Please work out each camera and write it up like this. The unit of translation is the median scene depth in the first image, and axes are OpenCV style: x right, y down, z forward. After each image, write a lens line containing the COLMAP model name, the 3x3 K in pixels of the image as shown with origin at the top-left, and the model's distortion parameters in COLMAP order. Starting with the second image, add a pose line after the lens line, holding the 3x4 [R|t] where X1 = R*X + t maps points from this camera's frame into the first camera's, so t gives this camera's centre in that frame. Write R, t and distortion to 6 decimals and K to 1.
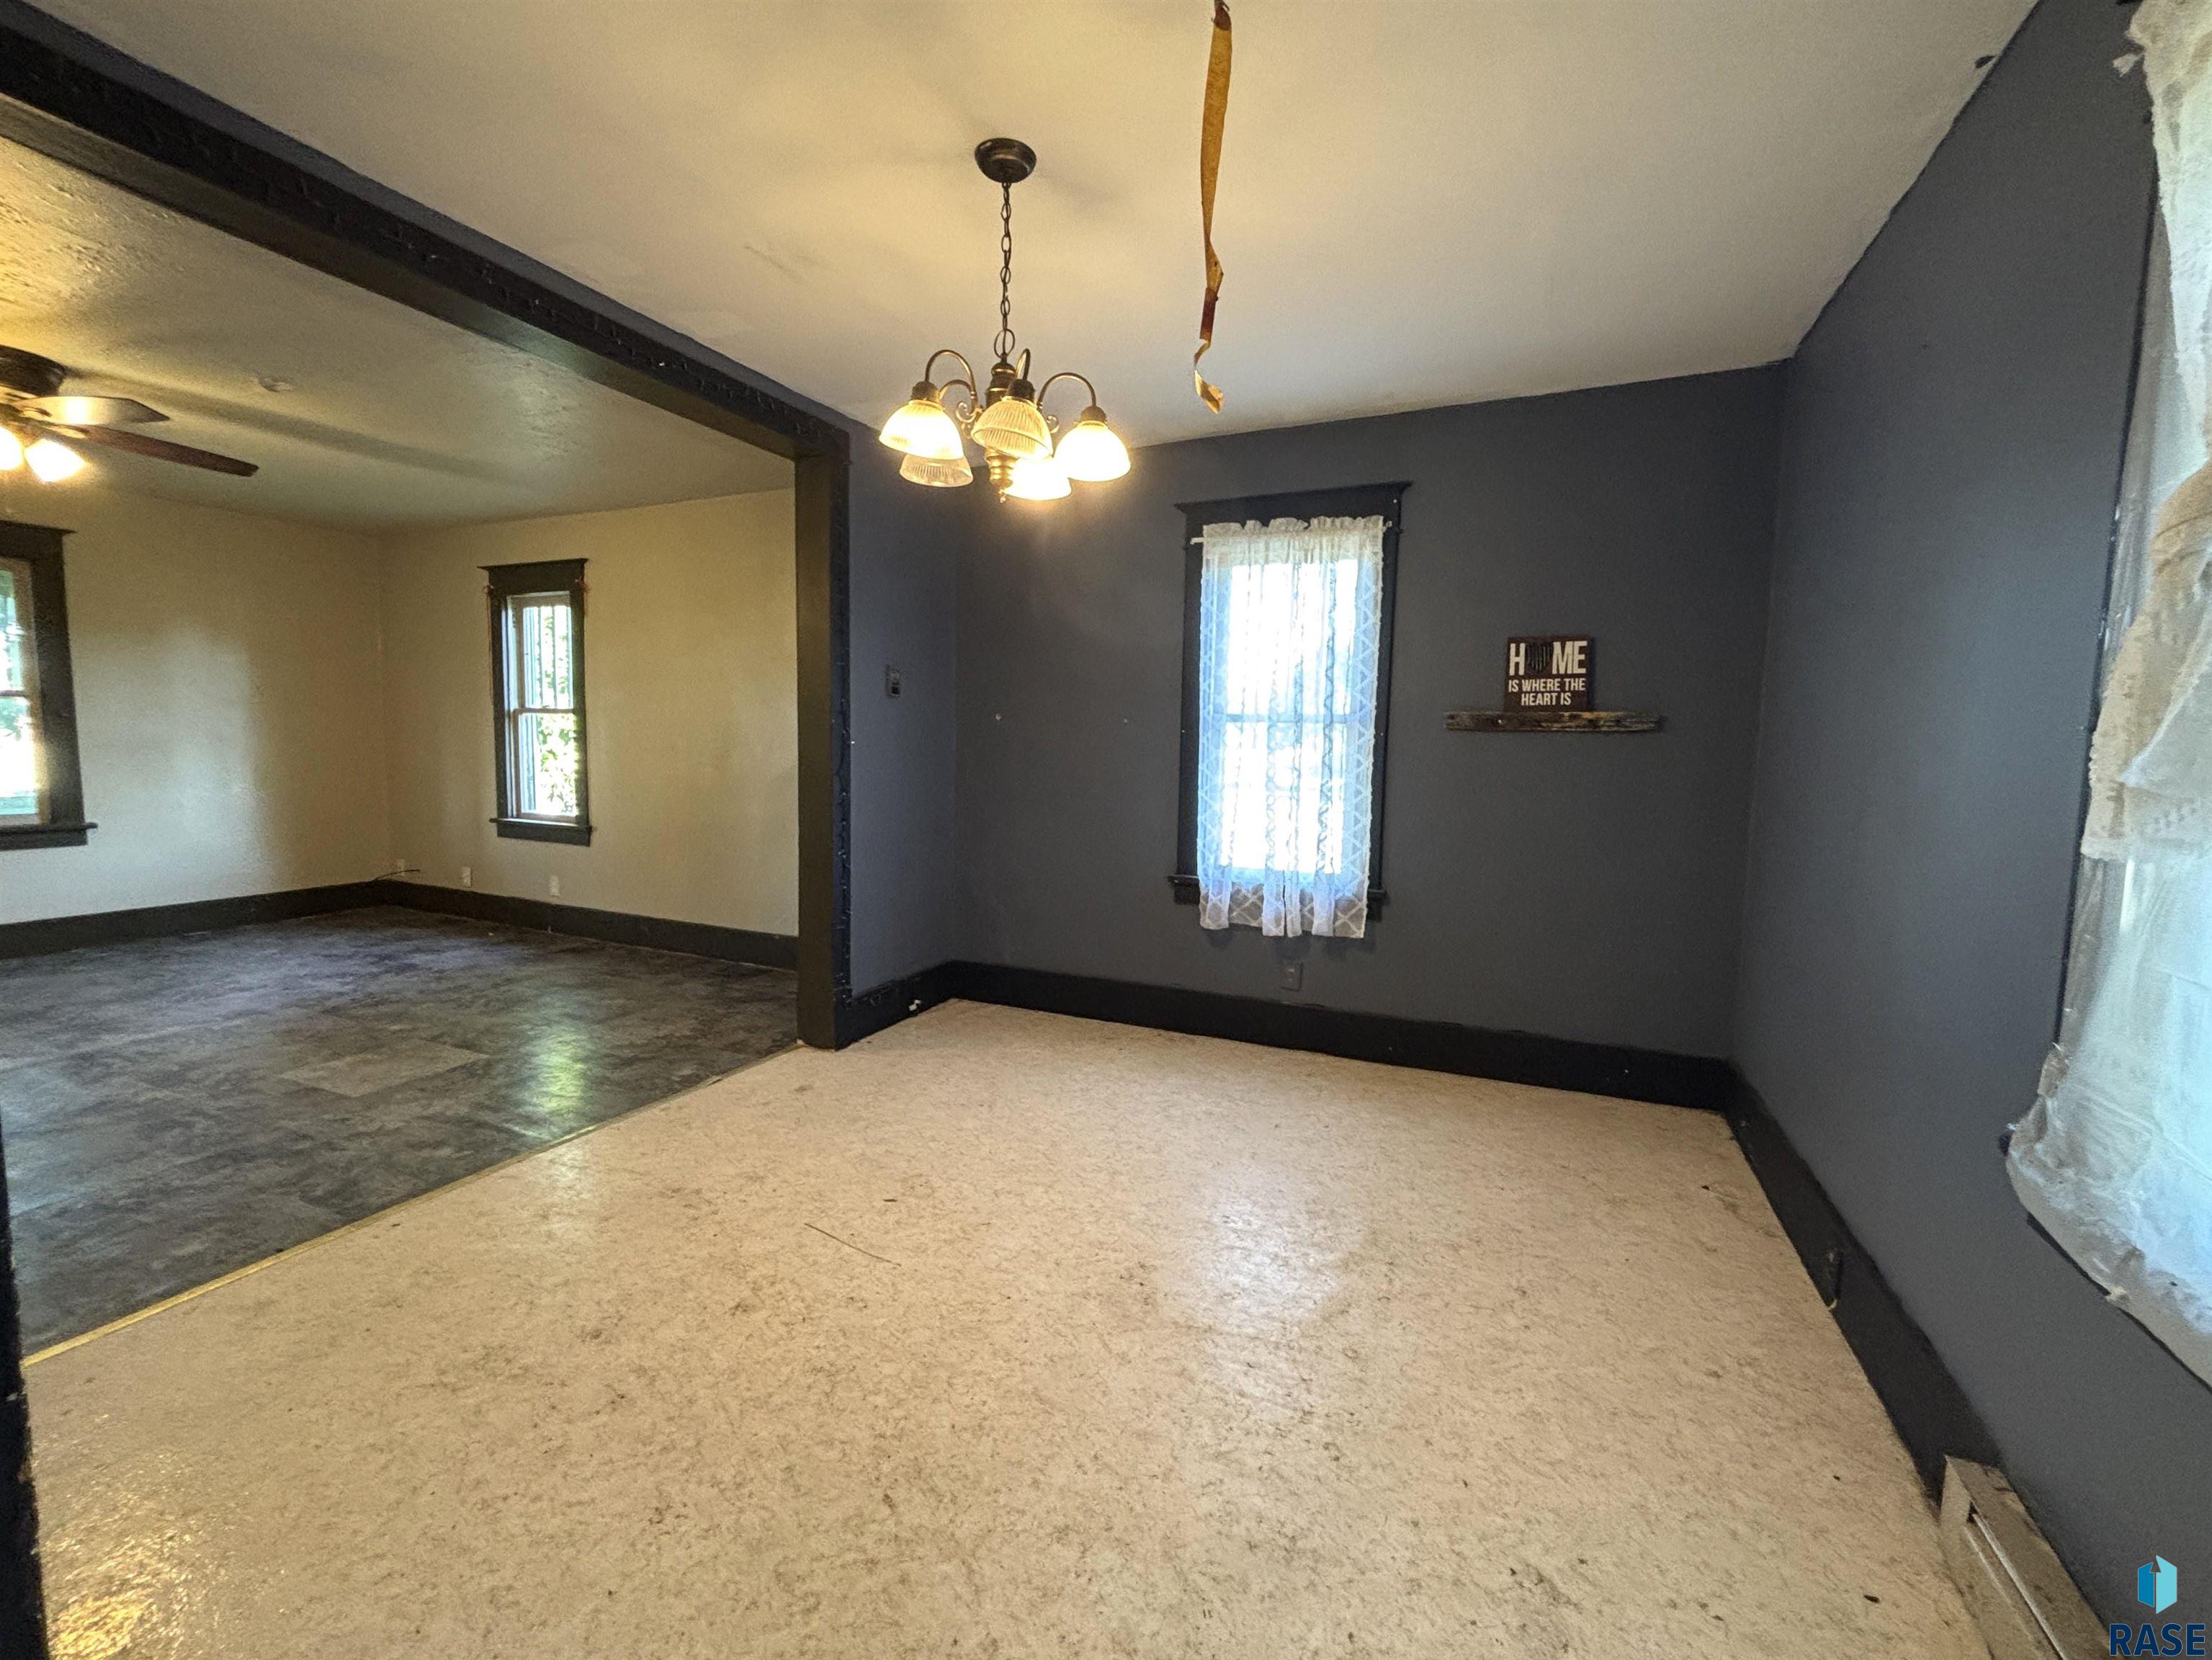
lens RADIAL K [[917.7, 0, 1104.1], [0, 917.7, 851.8], [0, 0, 1]] dist [0.000804, -0.001187]
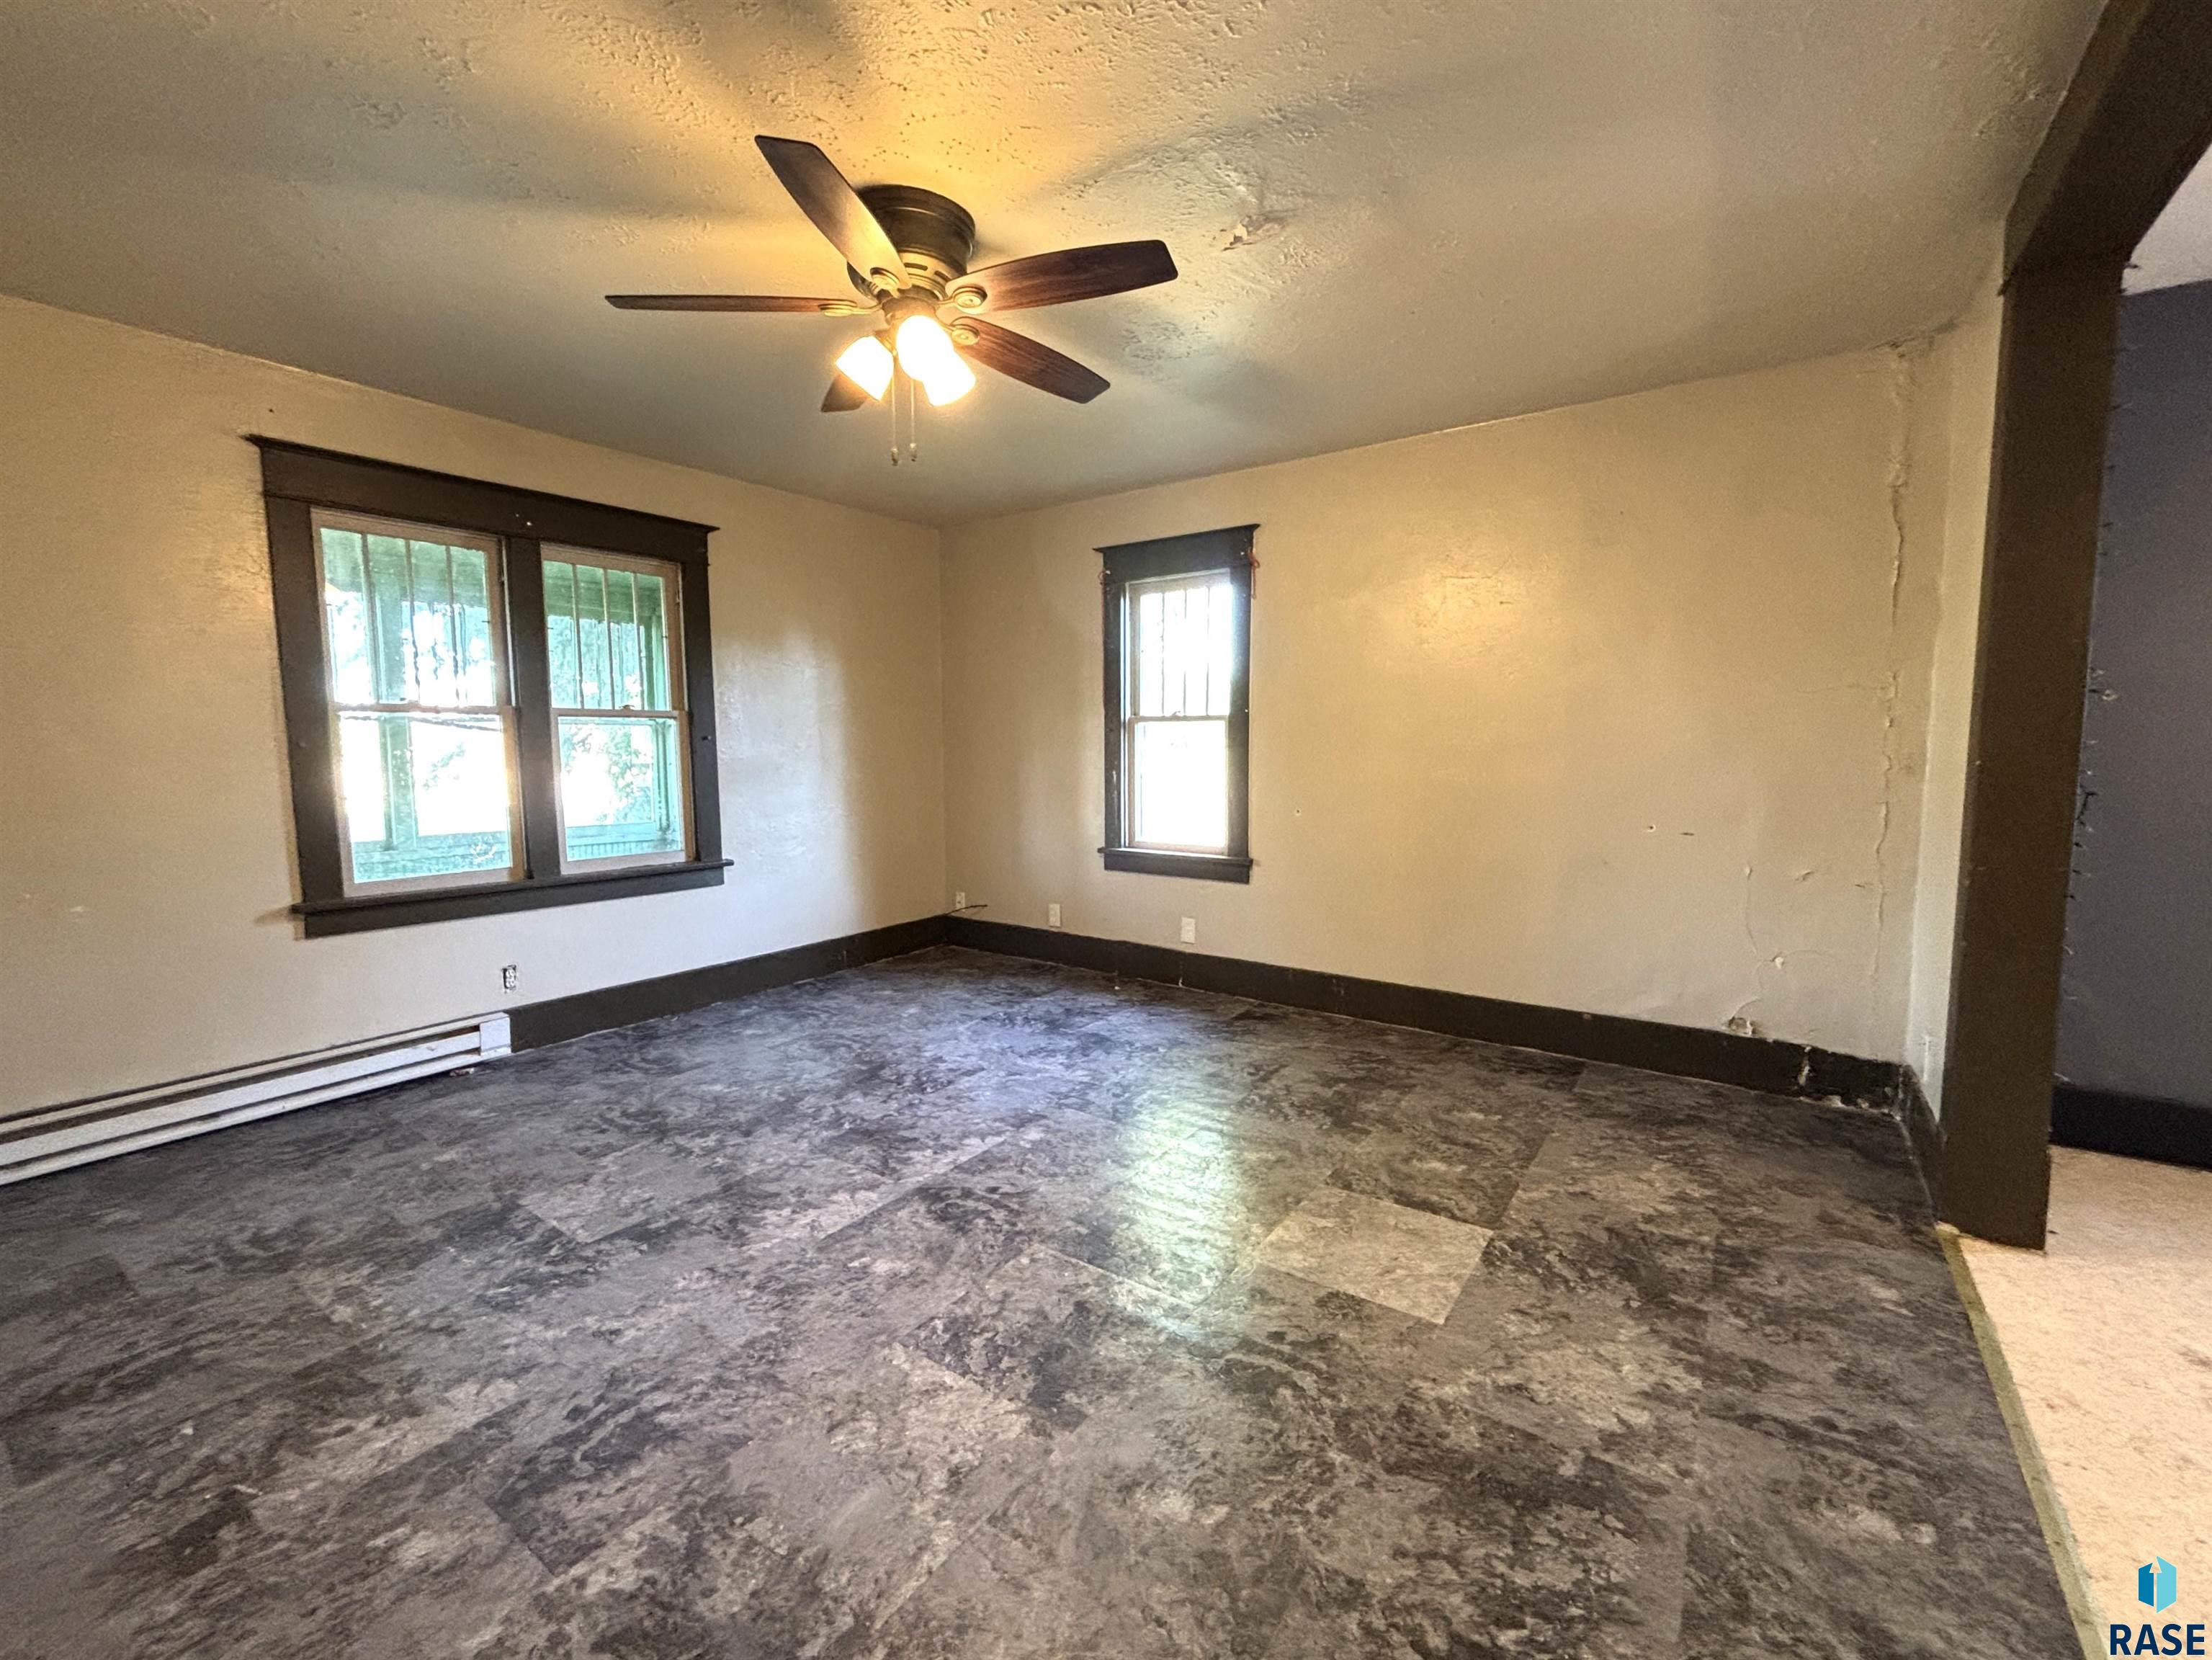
lens RADIAL K [[917.7, 0, 1108.0], [0, 917.7, 846.2], [0, 0, 1]] dist [0.000804, -0.001187]
pose [[0.978849, -0.003902, -0.204548, -0.764171], [0.000801, 0.999884, -0.015240, -0.039440], [0.204584, 0.014754, 0.978738, 0.285455]]
